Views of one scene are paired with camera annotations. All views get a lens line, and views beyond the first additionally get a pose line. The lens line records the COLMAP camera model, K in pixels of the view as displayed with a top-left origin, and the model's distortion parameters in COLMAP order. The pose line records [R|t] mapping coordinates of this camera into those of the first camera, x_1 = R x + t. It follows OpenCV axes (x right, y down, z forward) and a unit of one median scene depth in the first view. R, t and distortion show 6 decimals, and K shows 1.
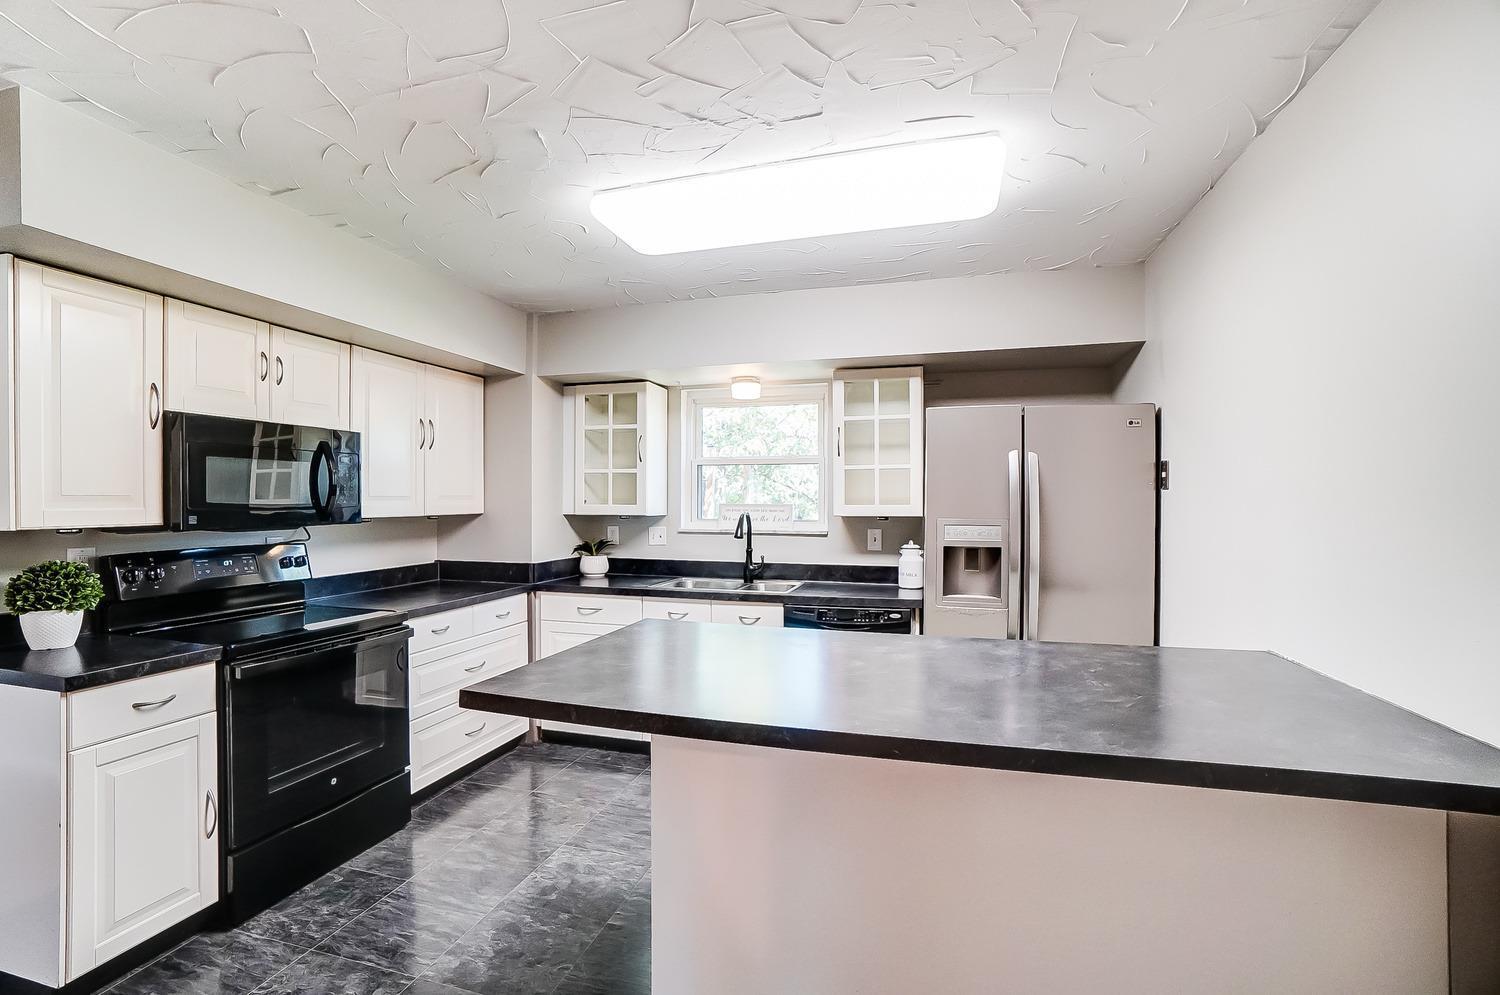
lens RADIAL K [[659.8, 0, 745.2], [0, 659.8, 494.5], [0, 0, 1]] dist [-0.065397, 0.023823]
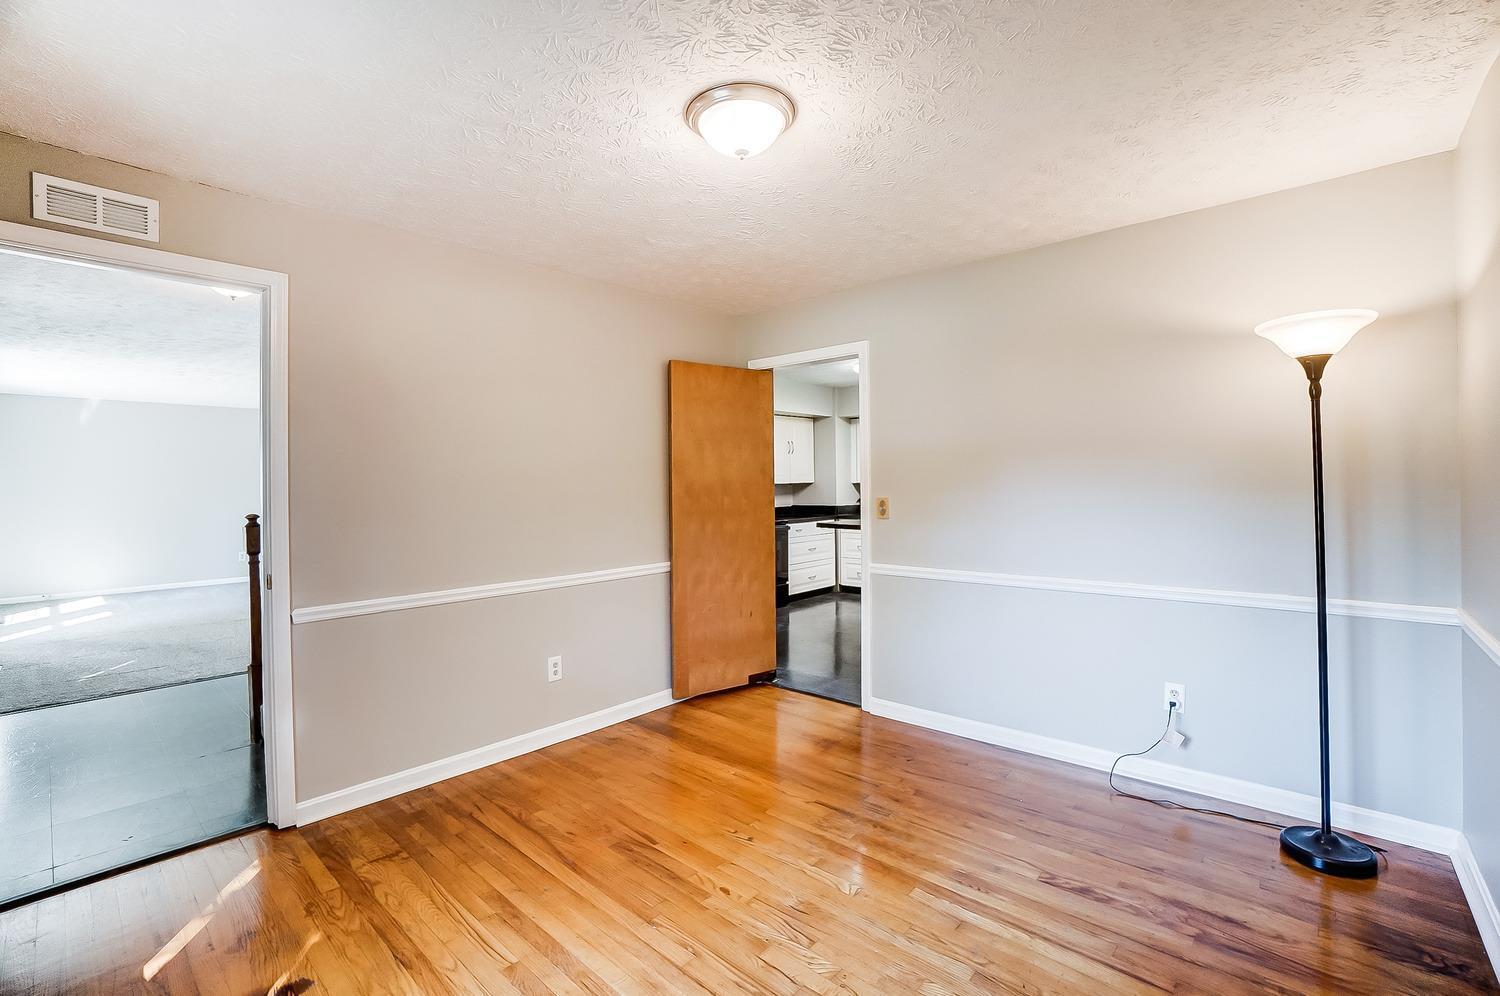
lens RADIAL K [[675.4, 0, 750.0], [0, 675.4, 498.0], [0, 0, 1]] dist [-0.049625, 0.018934]
pose [[0.904348, -0.002781, -0.426787, 0.356592], [0.013373, 0.999672, 0.021822, 0.028274], [0.426586, -0.025442, 0.904089, -1.104447]]
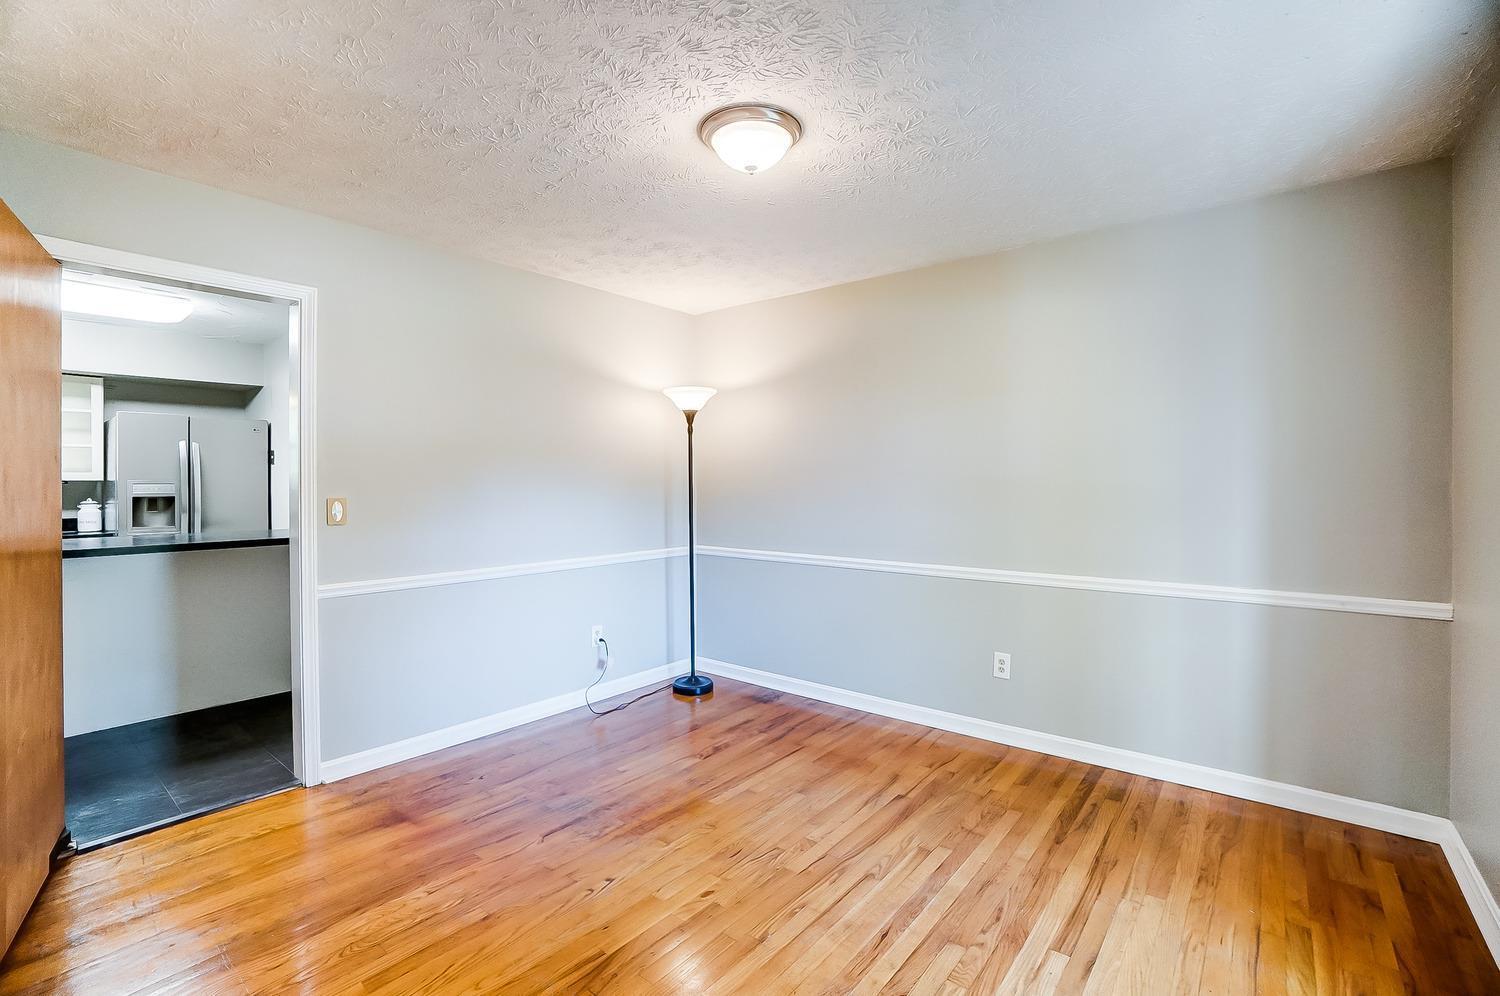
lens RADIAL K [[659.8, 0, 745.2], [0, 659.8, 495.0], [0, 0, 1]] dist [-0.065397, 0.023823]
pose [[0.386215, -0.017712, 0.922239, -0.450821], [0.000877, 0.999822, 0.018835, 0.036544], [-0.922408, -0.006466, 0.386162, -0.816792]]
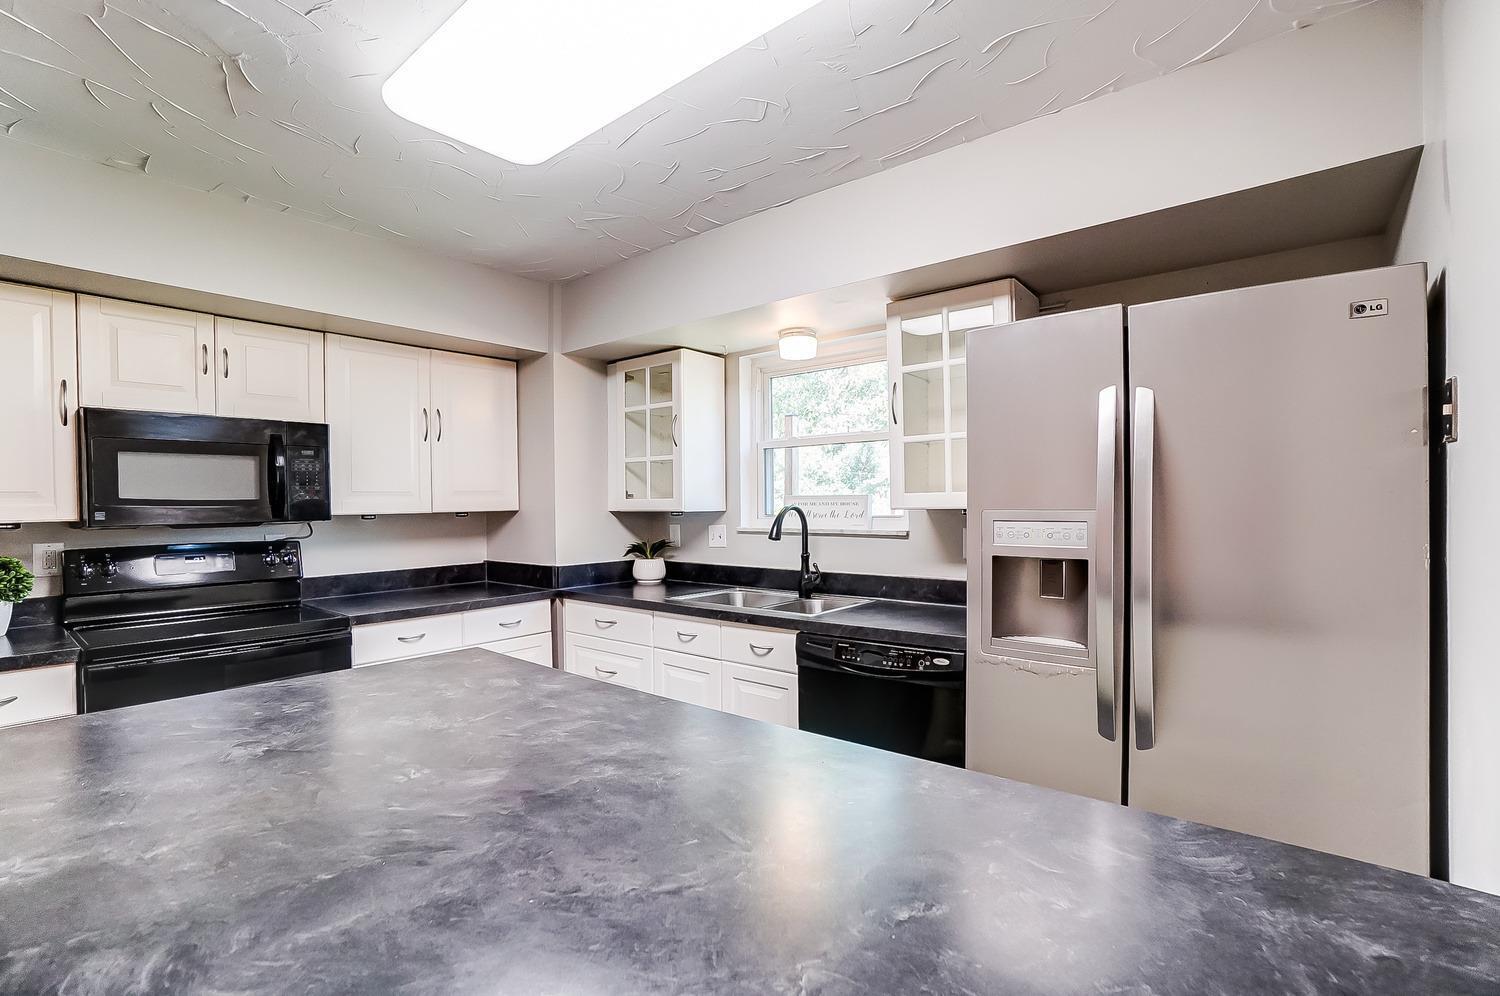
lens RADIAL K [[675.4, 0, 750.0], [0, 675.4, 498.0], [0, 0, 1]] dist [-0.049625, 0.018934]
pose [[0.918491, -0.015483, -0.395140, 0.272849], [0.017428, 0.999847, 0.001334, 0.016549], [0.395059, -0.008112, 0.918620, 0.271460]]
